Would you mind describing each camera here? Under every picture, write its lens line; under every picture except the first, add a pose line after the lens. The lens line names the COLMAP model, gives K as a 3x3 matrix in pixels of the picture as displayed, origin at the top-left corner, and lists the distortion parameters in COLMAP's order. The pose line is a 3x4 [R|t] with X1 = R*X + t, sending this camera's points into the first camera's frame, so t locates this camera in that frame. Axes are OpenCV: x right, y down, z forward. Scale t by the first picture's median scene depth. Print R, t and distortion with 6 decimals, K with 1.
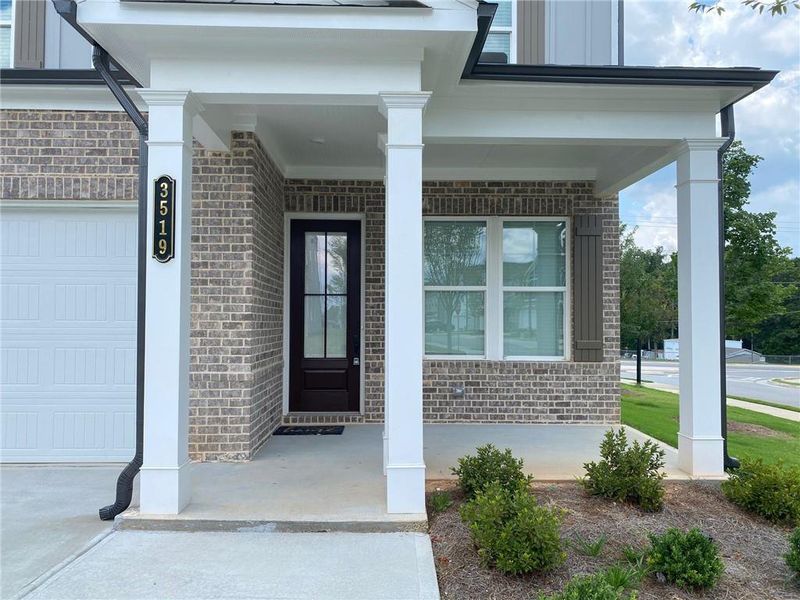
lens RADIAL K [[618.0, 0, 391.0], [0, 618.0, 299.2], [0, 0, 1]] dist [0.022528, -0.017001]
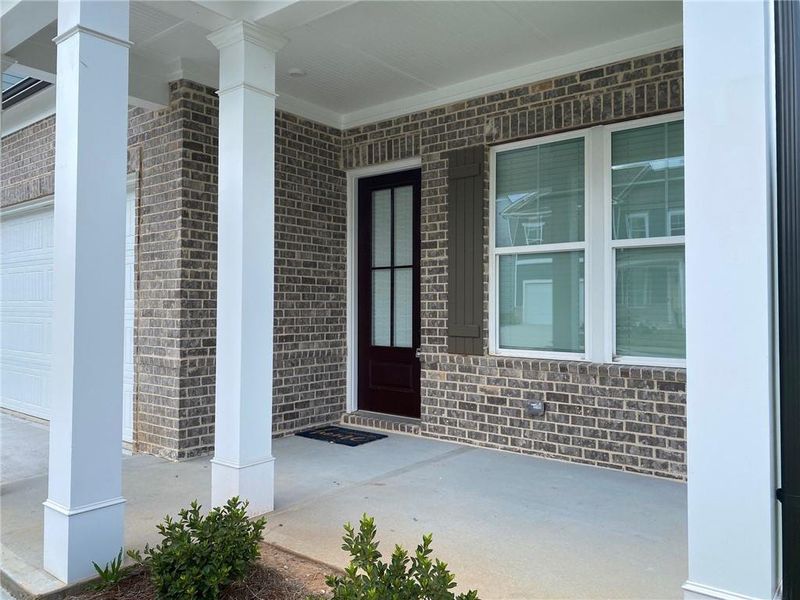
lens RADIAL K [[599.5, 0, 402.0], [0, 599.5, 291.8], [0, 0, 1]] dist [-0.038858, -0.006462]
pose [[0.760925, -0.019147, -0.648557, 0.408564], [0.024265, 0.999705, -0.001044, 0.025742], [0.648386, -0.014943, 0.761165, 0.432947]]
